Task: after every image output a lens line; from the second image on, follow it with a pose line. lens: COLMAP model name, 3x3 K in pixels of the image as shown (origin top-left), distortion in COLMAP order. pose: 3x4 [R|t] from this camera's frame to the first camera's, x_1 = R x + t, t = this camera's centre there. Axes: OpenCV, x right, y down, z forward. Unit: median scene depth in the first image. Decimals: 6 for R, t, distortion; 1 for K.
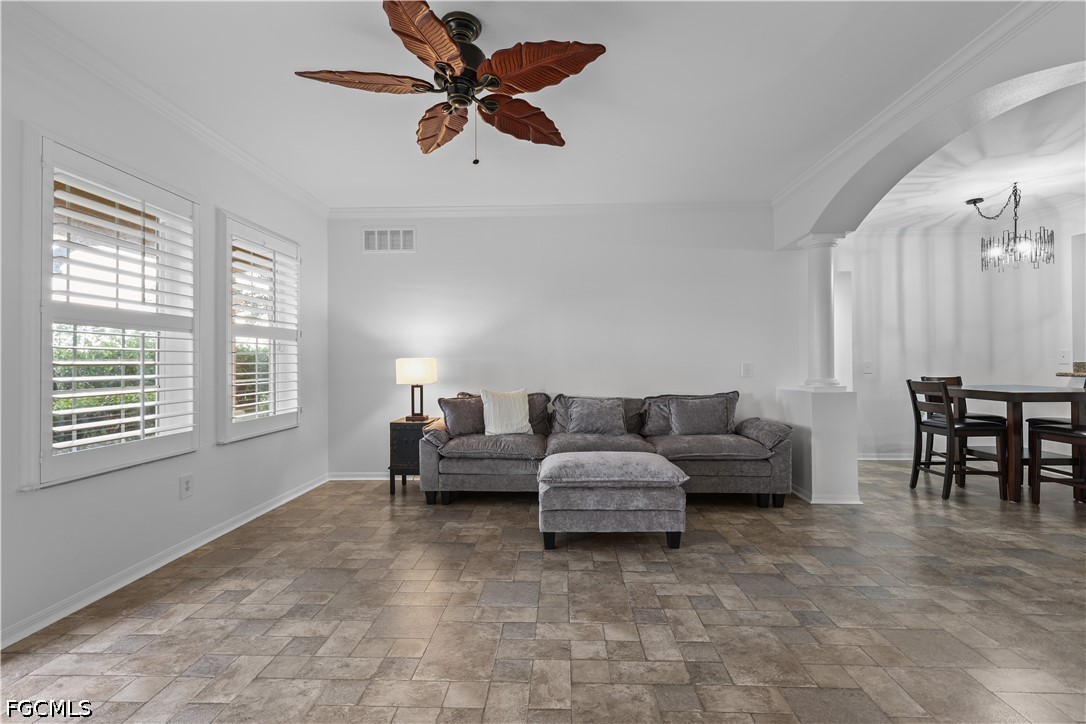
lens RADIAL K [[469.8, 0, 544.1], [0, 469.8, 359.5], [0, 0, 1]] dist [0.002752, 0.000148]
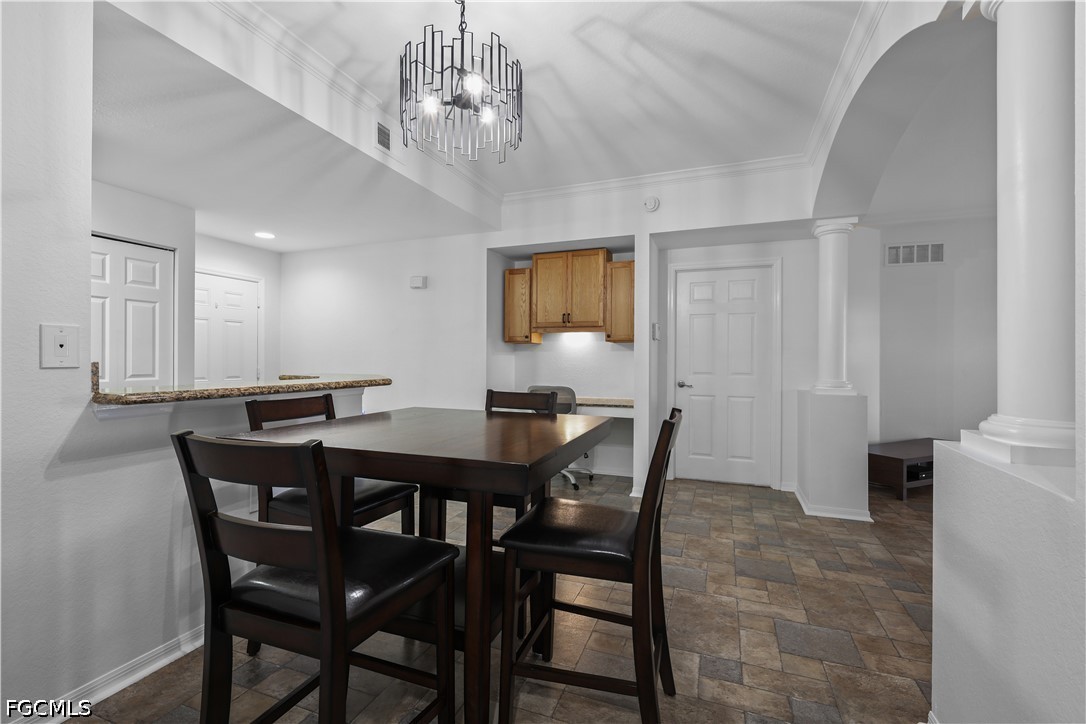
lens RADIAL K [[469.8, 0, 544.1], [0, 469.8, 359.5], [0, 0, 1]] dist [0.002752, 0.000148]
pose [[-0.947033, 0.001248, 0.321133, 1.110560], [-0.001940, 0.999952, -0.009608, 0.010394], [-0.321129, -0.009723, -0.946985, 1.932871]]
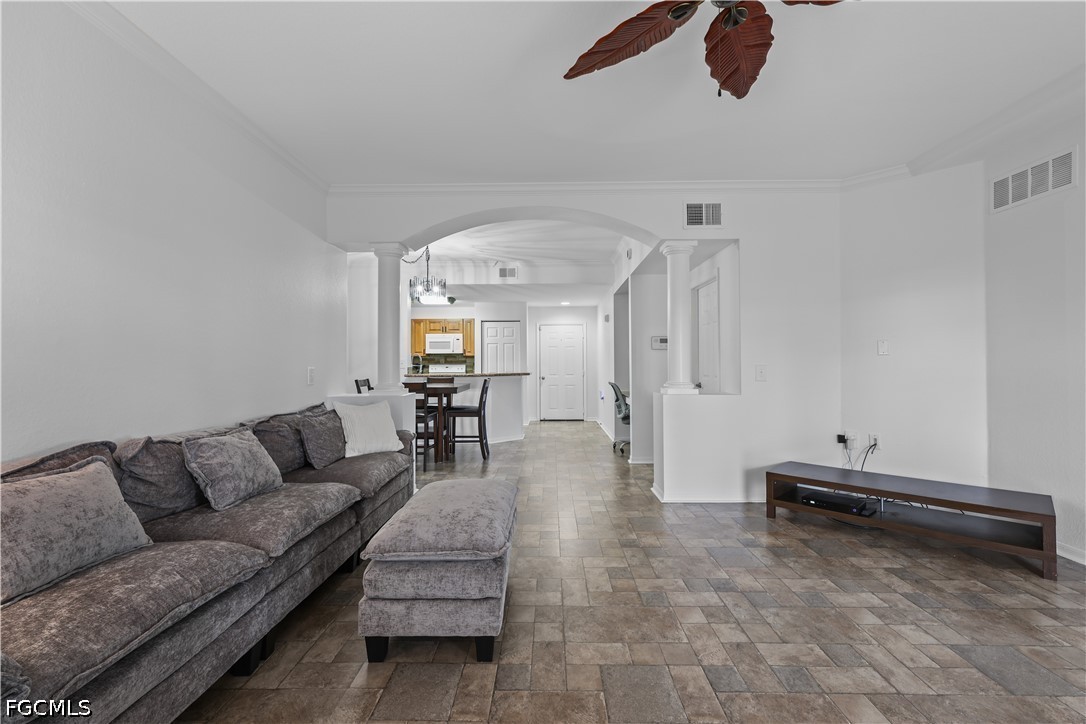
lens RADIAL K [[469.8, 0, 544.1], [0, 469.8, 359.5], [0, 0, 1]] dist [0.002752, 0.000148]
pose [[-0.023295, 0.016988, 0.999584, -0.636375], [-0.001905, 0.999853, -0.017037, 0.009187], [-0.999727, -0.002301, -0.023259, 0.944097]]
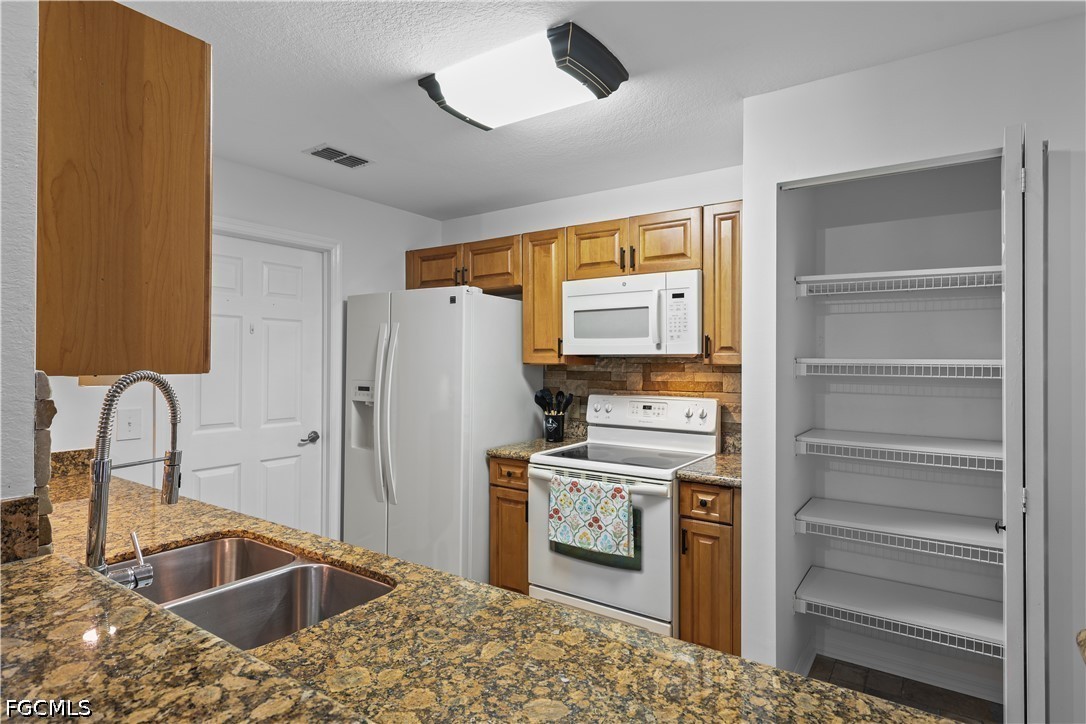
lens RADIAL K [[571.2, 0, 544.0], [0, 571.2, 358.8], [0, 0, 1]] dist [0.005923, 0.001240]
pose [[0.534792, 0.011496, 0.844905, 1.717421], [-0.013950, 0.999891, -0.004775, -0.073679], [-0.844868, -0.009233, 0.534894, 1.151549]]
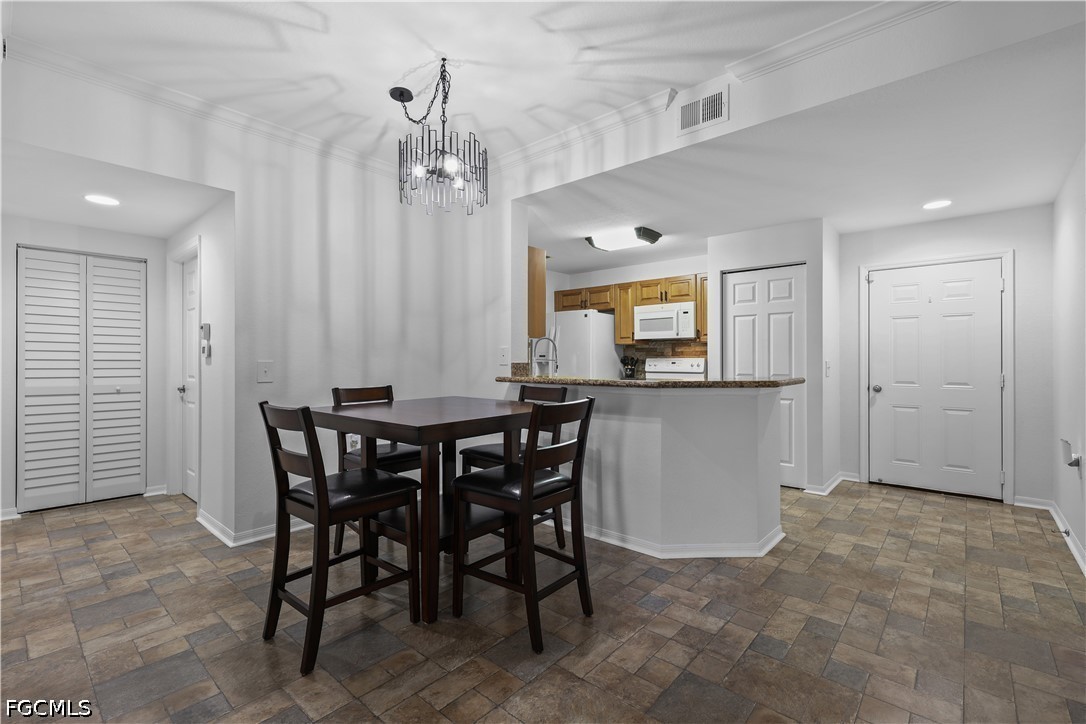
lens RADIAL K [[480.8, 0, 543.9], [0, 480.8, 359.4], [0, 0, 1]] dist [0.002429, 0.000399]
pose [[0.630013, 0.005692, 0.776564, 0.860240], [-0.008633, 0.999963, -0.000325, -0.000384], [-0.776536, -0.006499, 0.630039, 0.730738]]
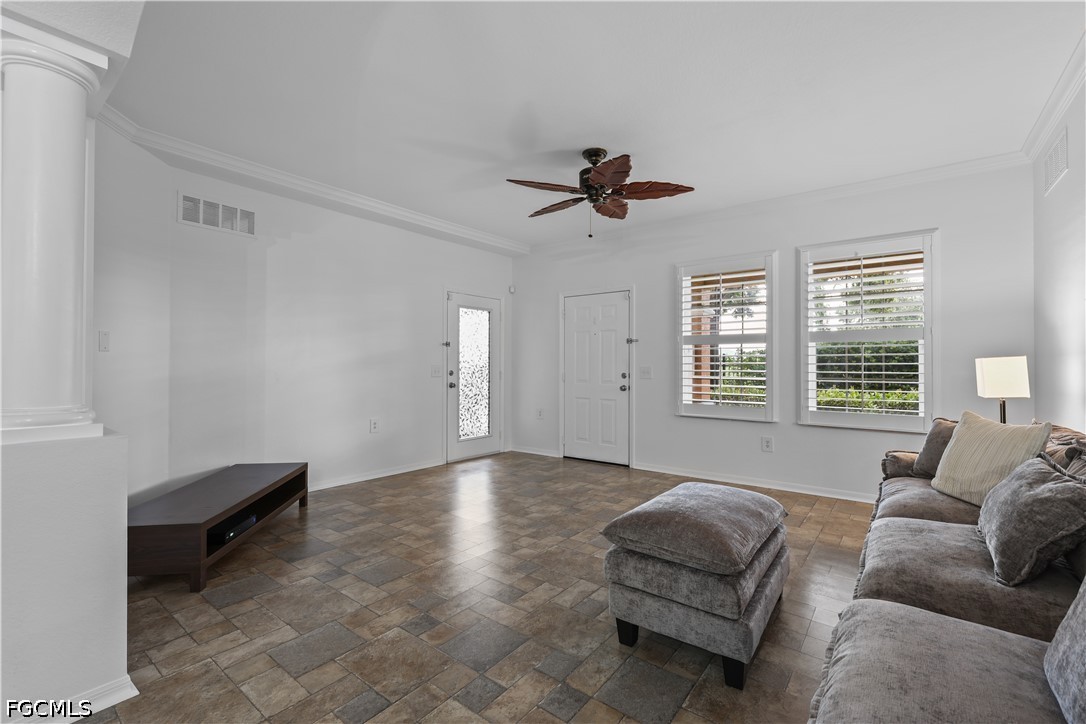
lens RADIAL K [[469.8, 0, 544.1], [0, 469.8, 359.5], [0, 0, 1]] dist [0.002752, 0.000148]
pose [[-0.581862, -0.003221, -0.813281, 0.893045], [0.005851, 0.999950, -0.008147, 0.003547], [0.813266, -0.009499, -0.581814, 1.303163]]
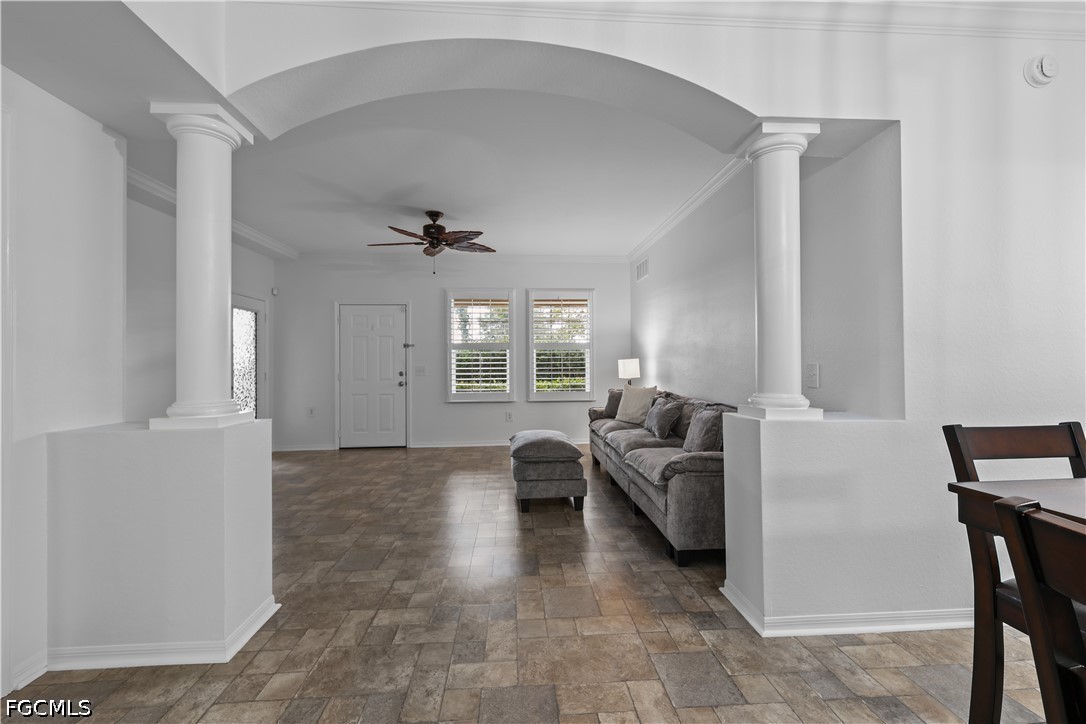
lens RADIAL K [[469.8, 0, 544.1], [0, 469.8, 359.5], [0, 0, 1]] dist [0.002752, 0.000148]
pose [[0.107875, -0.003339, -0.994159, 1.534773], [0.012425, 0.999921, -0.002010, -0.002162], [0.994087, -0.012136, 0.107908, 0.927234]]
